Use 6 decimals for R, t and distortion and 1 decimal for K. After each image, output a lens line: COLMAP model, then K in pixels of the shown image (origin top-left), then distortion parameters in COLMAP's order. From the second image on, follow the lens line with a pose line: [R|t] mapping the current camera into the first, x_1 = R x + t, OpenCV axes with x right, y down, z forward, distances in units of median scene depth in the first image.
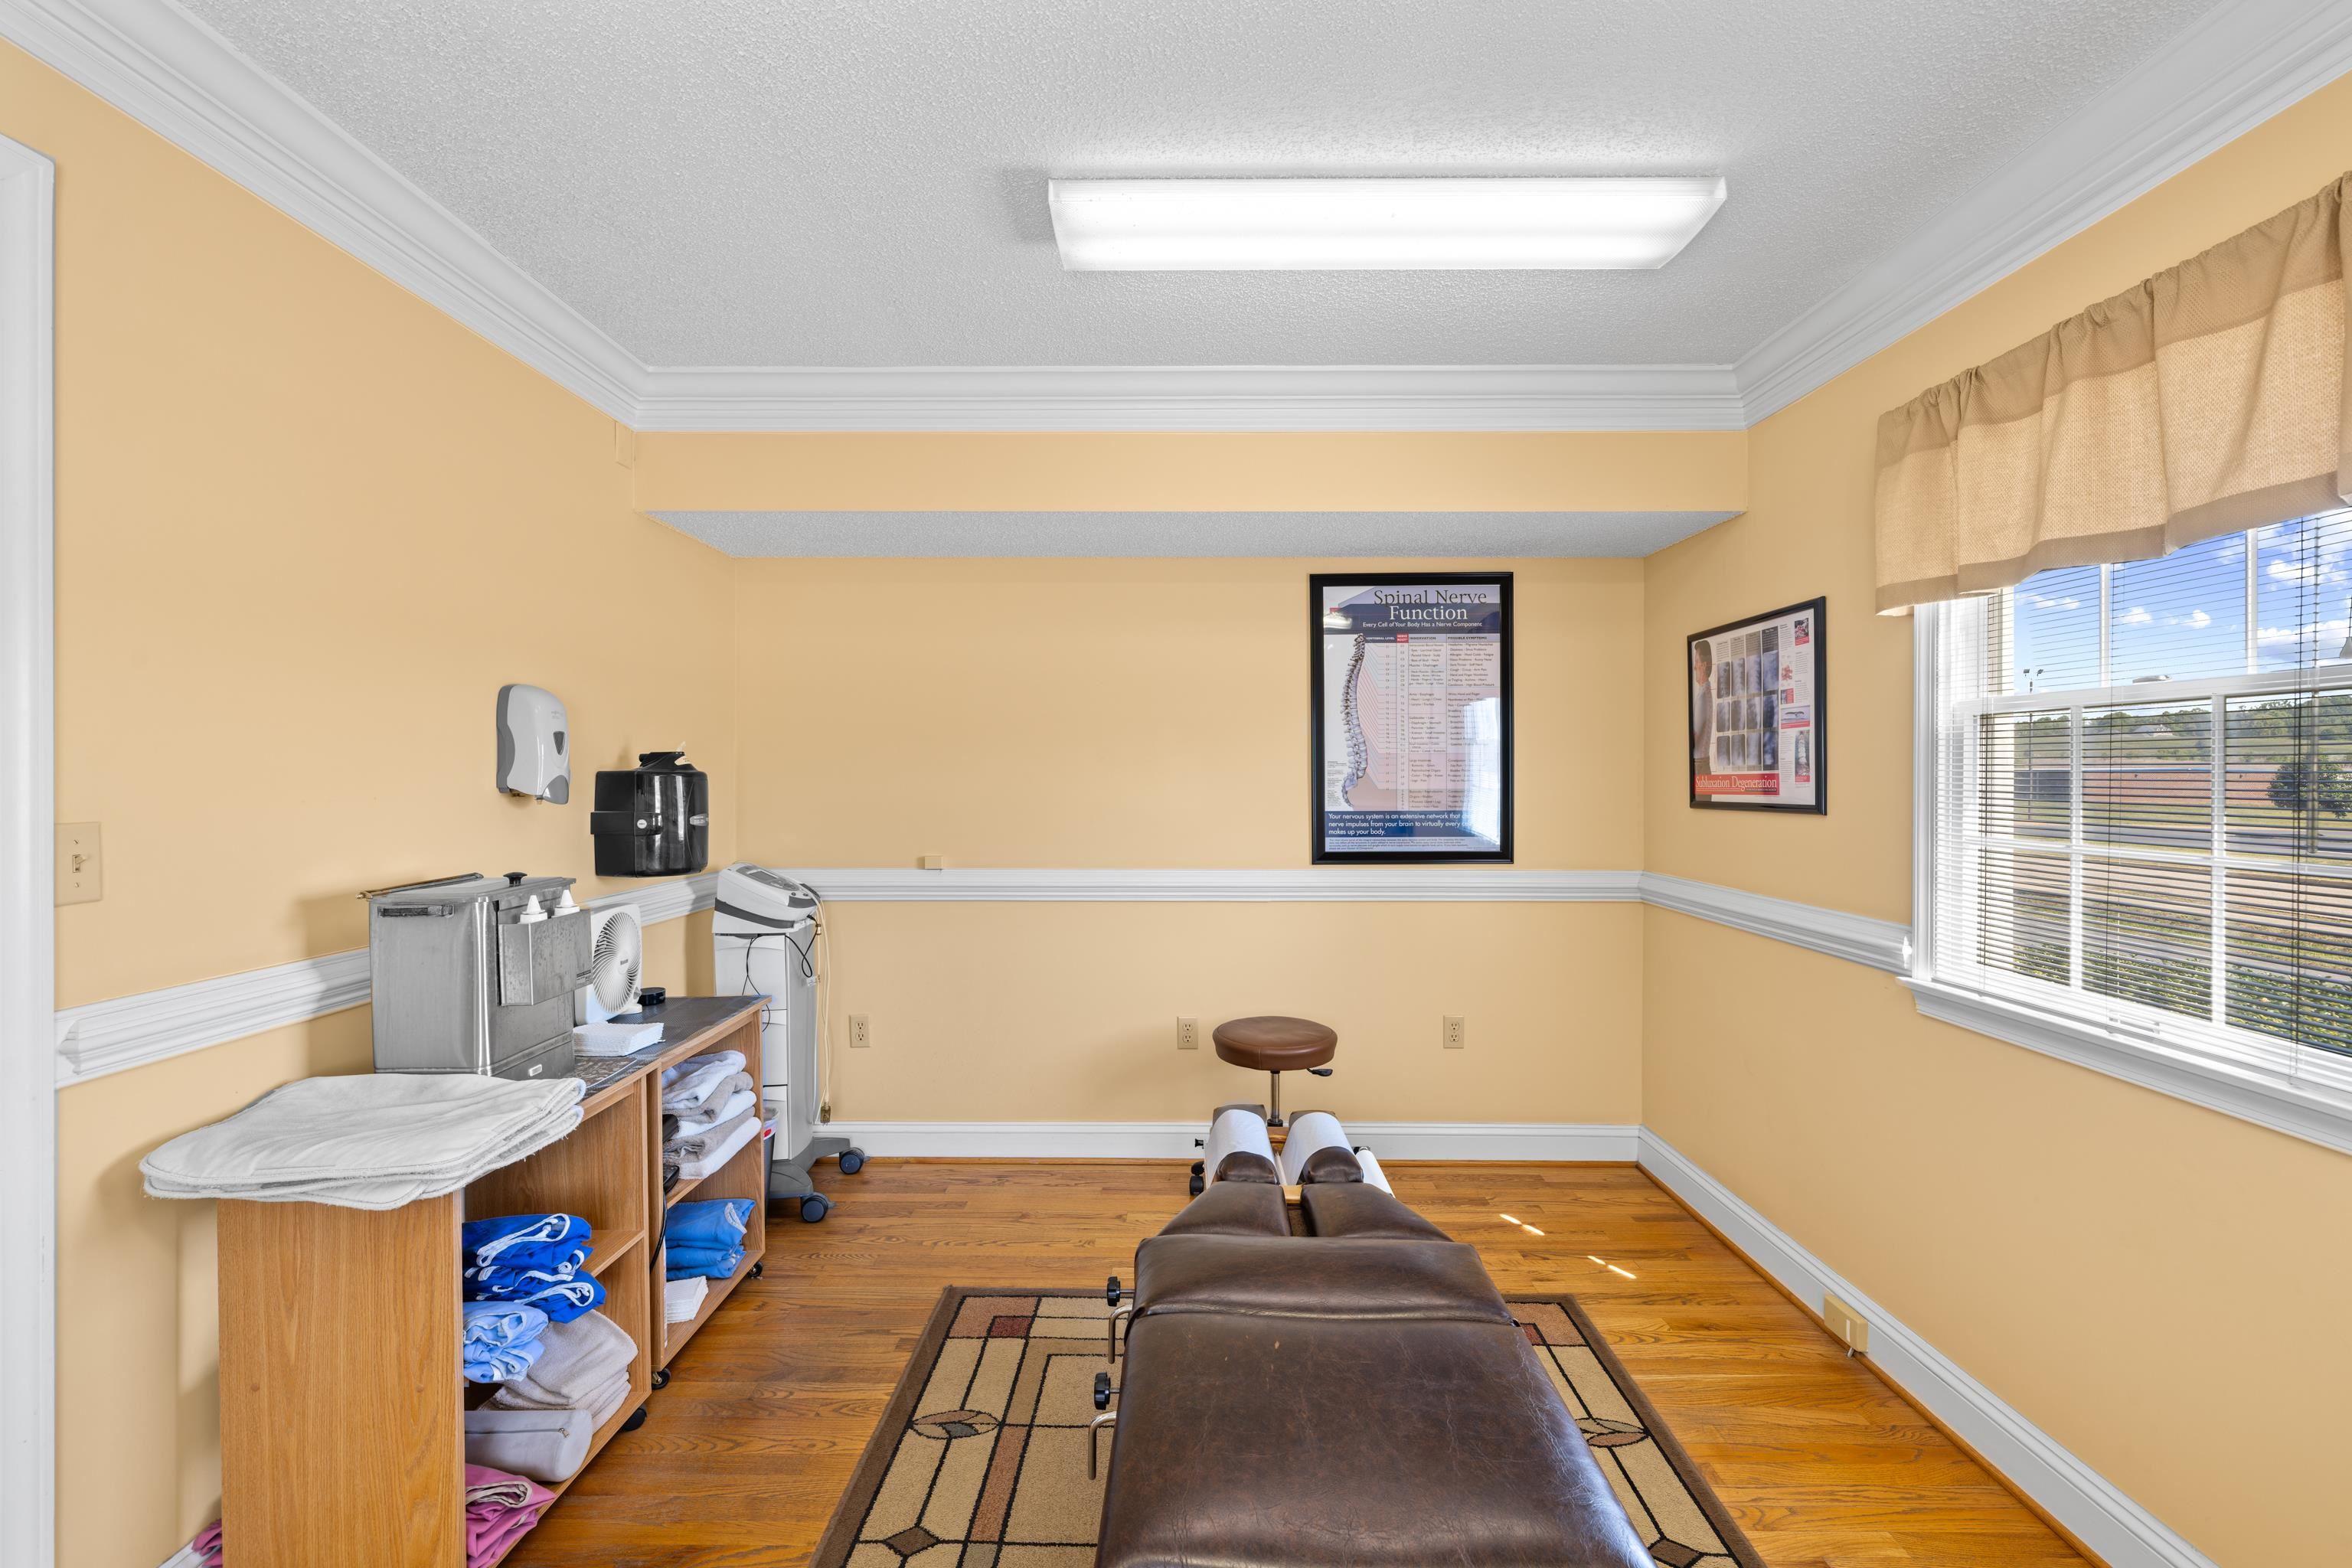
lens RADIAL K [[993.1, 0, 1180.9], [0, 993.1, 764.6], [0, 0, 1]] dist [-0.001462, 0.000569]
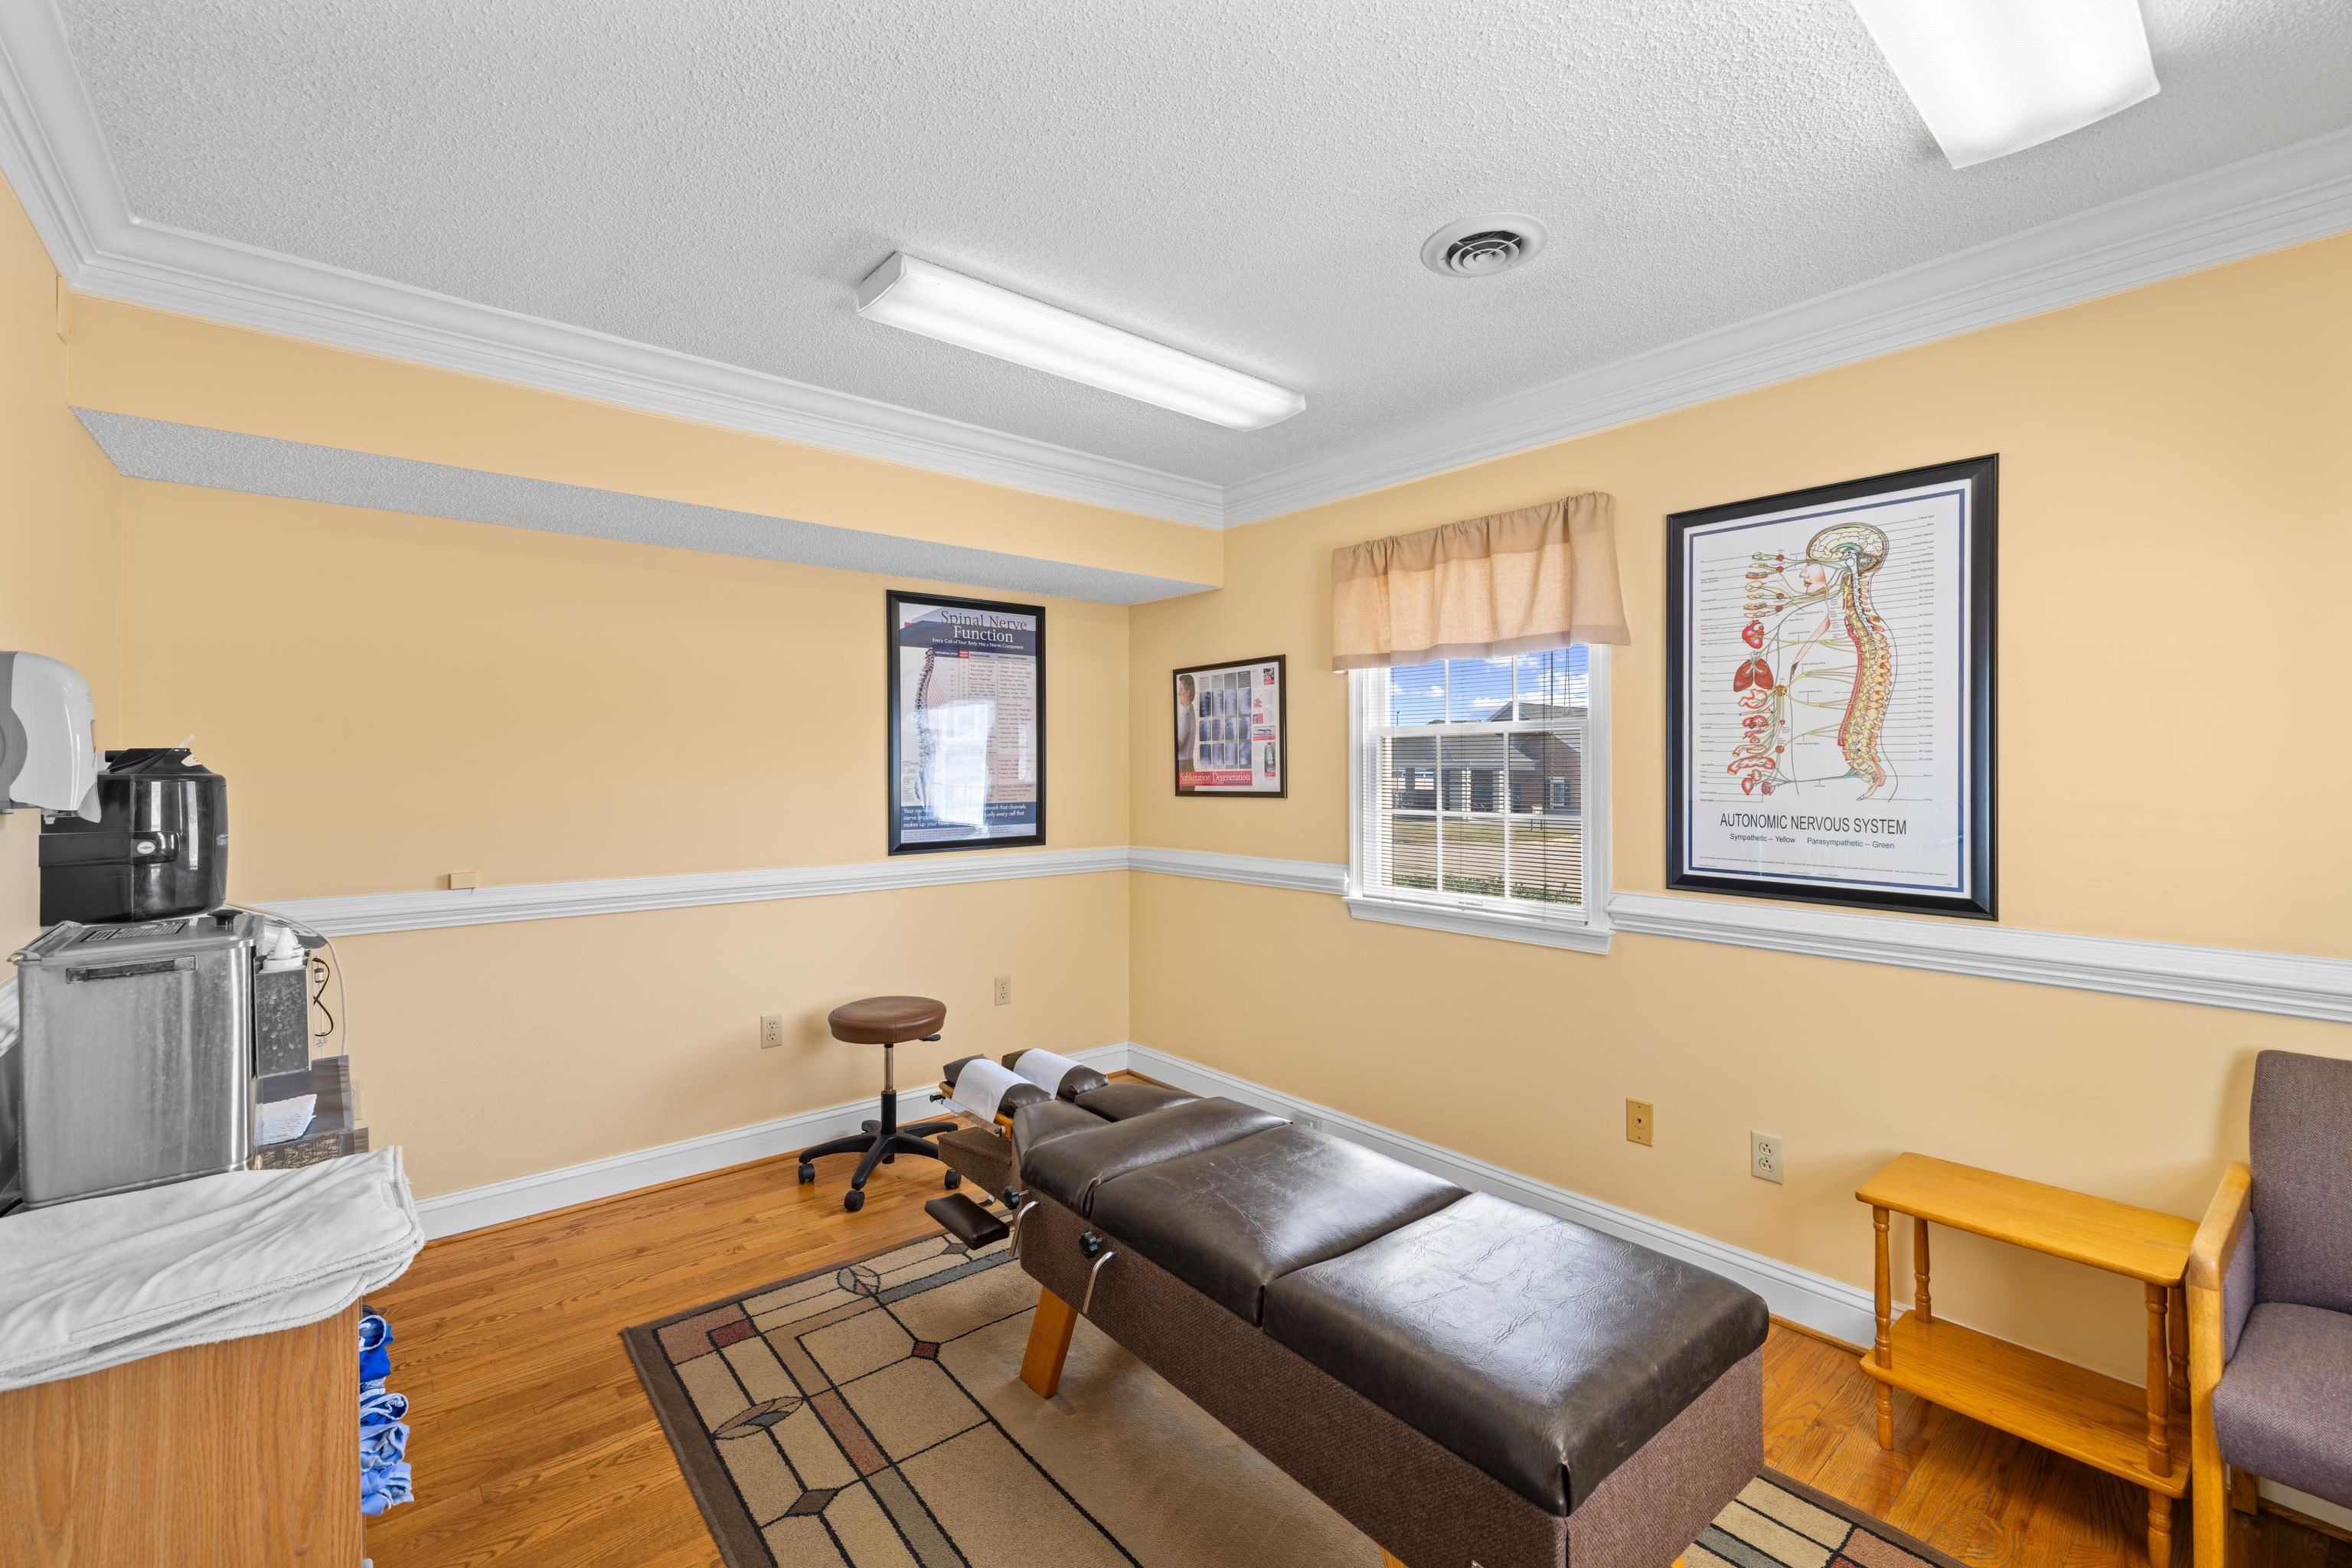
lens RADIAL K [[993.1, 0, 1173.6], [0, 993.1, 741.6], [0, 0, 1]] dist [-0.001462, 0.000569]
pose [[0.759867, 0.014433, 0.649918, -0.443473], [-0.002502, 0.999811, -0.019278, -0.005819], [-0.650074, 0.013022, 0.759760, -0.042397]]
